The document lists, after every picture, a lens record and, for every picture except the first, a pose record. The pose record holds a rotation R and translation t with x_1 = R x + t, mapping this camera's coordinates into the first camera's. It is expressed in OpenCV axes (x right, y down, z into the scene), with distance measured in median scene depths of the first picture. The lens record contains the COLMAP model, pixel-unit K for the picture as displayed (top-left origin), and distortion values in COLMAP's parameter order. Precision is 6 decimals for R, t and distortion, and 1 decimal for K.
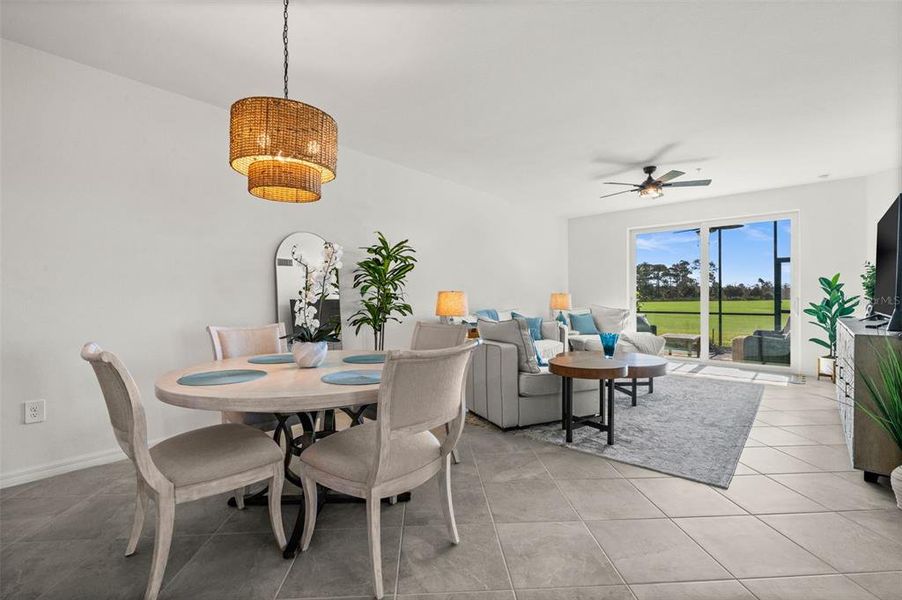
lens RADIAL K [[405.5, 0, 449.3], [0, 405.5, 296.8], [0, 0, 1]] dist [-0.000065, -0.000060]
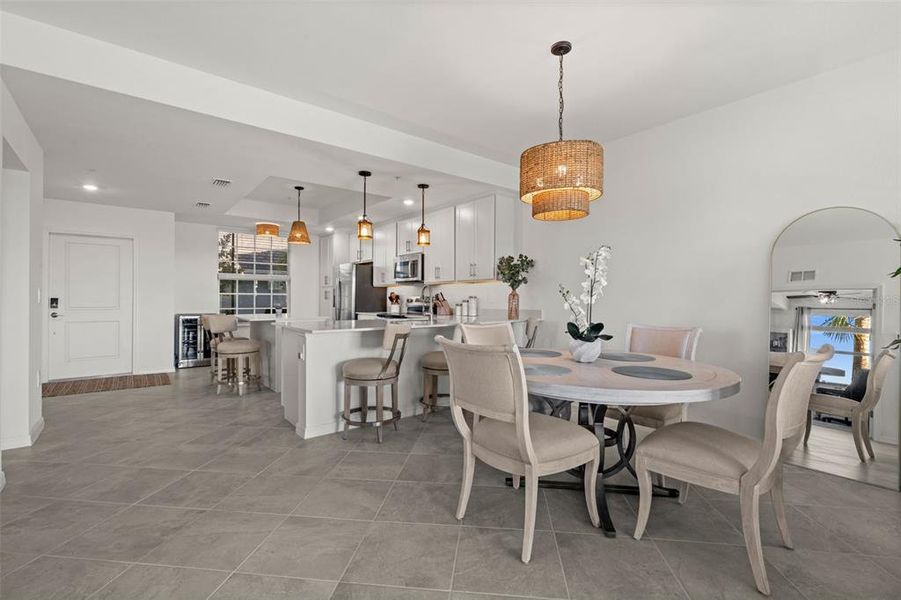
lens RADIAL K [[405.1, 0, 448.8], [0, 405.1, 296.8], [0, 0, 1]] dist [-0.000065, -0.000060]
pose [[-0.175145, -0.003822, -0.984535, 0.290548], [-0.005914, 0.999979, -0.002830, -0.001226], [0.984525, 0.005327, -0.175164, 0.299719]]
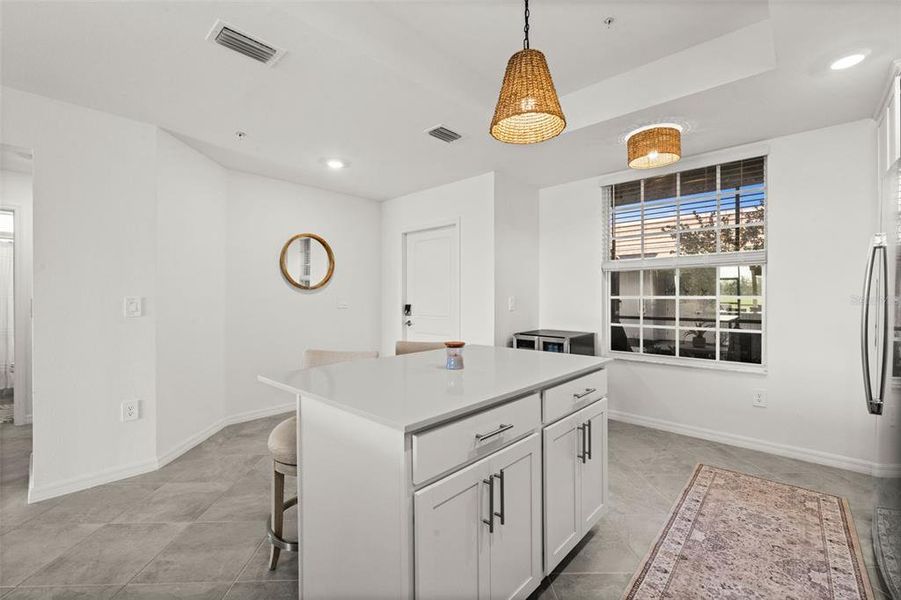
lens RADIAL K [[382.8, 0, 450.3], [0, 382.8, 297.5], [0, 0, 1]] dist [-0.001882, -0.000013]
pose [[-0.999782, 0.000742, 0.020849, -0.533718], [0.000835, 0.999990, 0.004480, -0.013172], [-0.020845, 0.004496, -0.999773, 0.053068]]
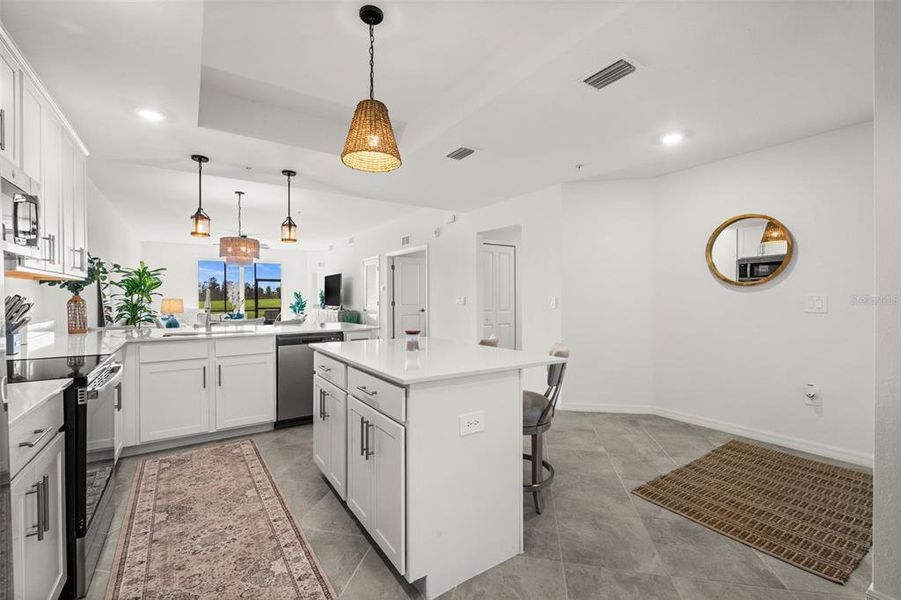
lens RADIAL K [[386.4, 0, 450.5], [0, 386.4, 300.0], [0, 0, 1]] dist [-0.003498, -0.000274]
pose [[0.248592, -0.005512, 0.968593, -0.889059], [0.003714, 0.999982, 0.004738, -0.009331], [-0.968601, 0.002419, 0.248608, -0.362329]]
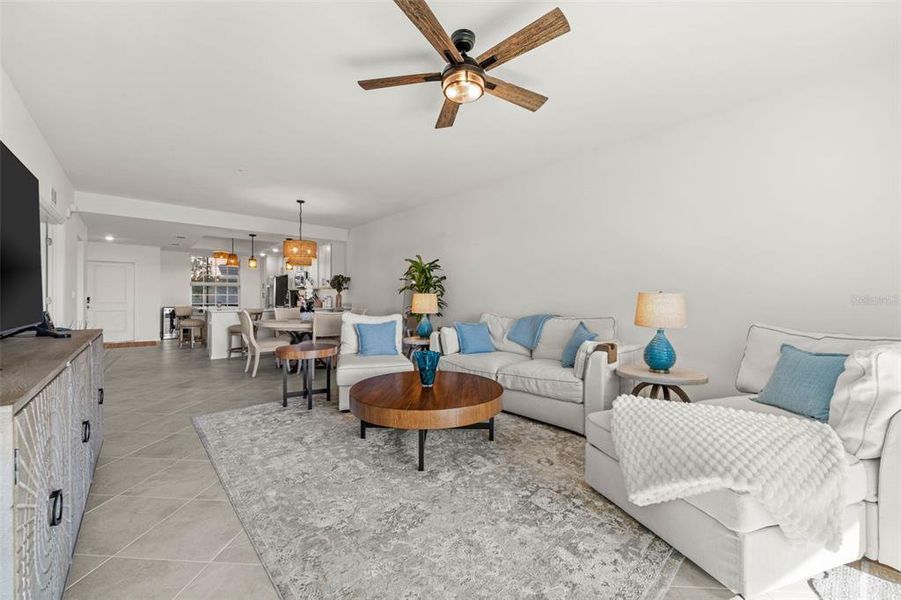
lens RADIAL K [[356.2, 0, 450.9], [0, 356.2, 297.0], [0, 0, 1]] dist [-0.001069, -0.000048]
pose [[-0.122288, -0.002436, -0.992492, 0.762896], [-0.005044, 0.999986, -0.001833, -0.001814], [0.992482, 0.004782, -0.122299, 0.858289]]
